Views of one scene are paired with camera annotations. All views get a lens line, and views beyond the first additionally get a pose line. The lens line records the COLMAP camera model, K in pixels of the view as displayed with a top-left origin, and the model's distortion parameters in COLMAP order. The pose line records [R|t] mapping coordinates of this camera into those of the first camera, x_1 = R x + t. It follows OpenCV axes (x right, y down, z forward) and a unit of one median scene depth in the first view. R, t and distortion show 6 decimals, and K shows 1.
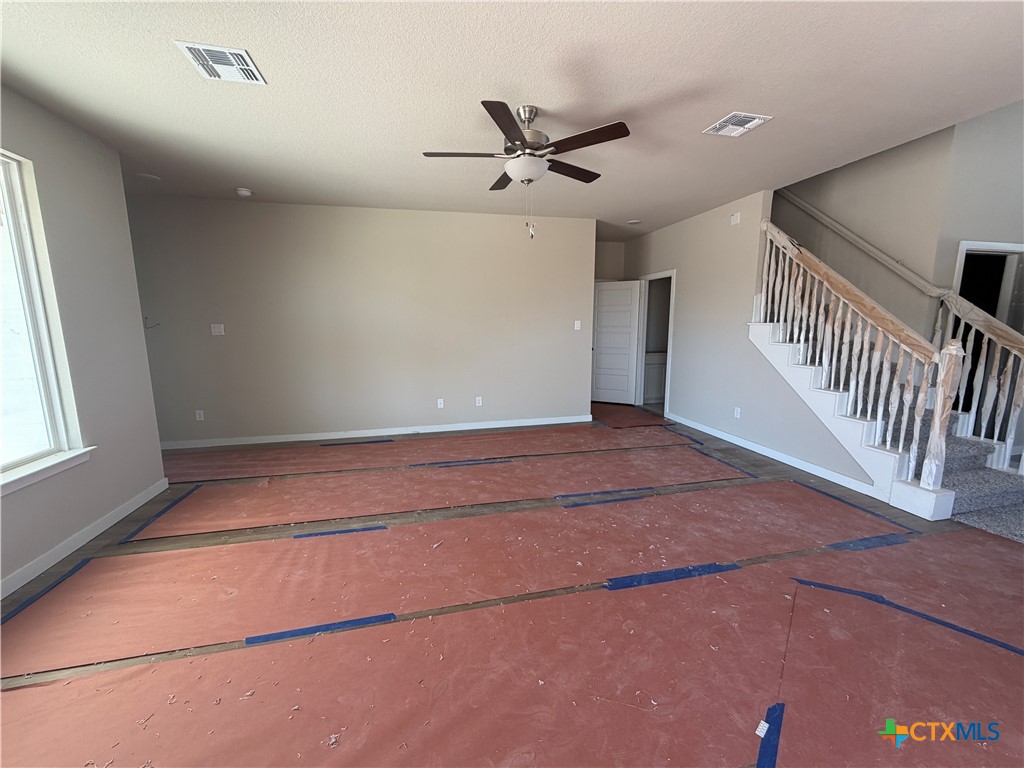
lens RADIAL K [[408.8, 0, 510.8], [0, 408.8, 384.9], [0, 0, 1]] dist [0.002904, -0.001364]
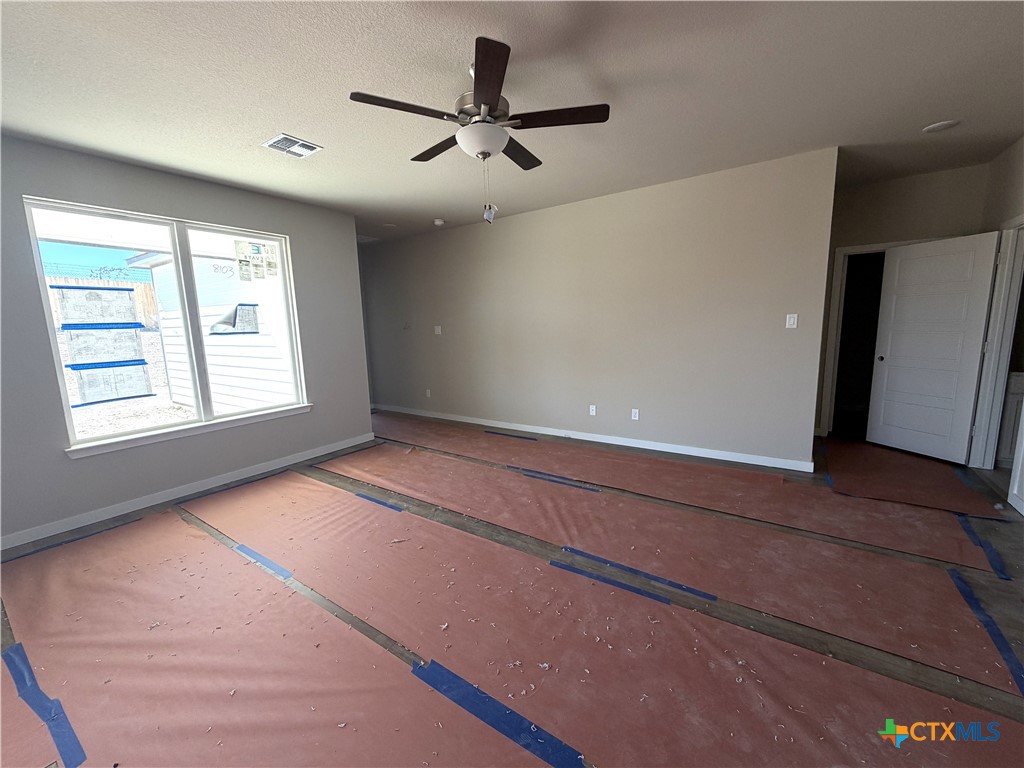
lens RADIAL K [[408.8, 0, 514.0], [0, 408.8, 385.8], [0, 0, 1]] dist [0.002904, -0.001364]
pose [[0.672706, 0.097928, -0.733401, 0.496227], [-0.087935, 0.994759, 0.052169, -0.054529], [0.734666, 0.029397, 0.677792, 0.332931]]
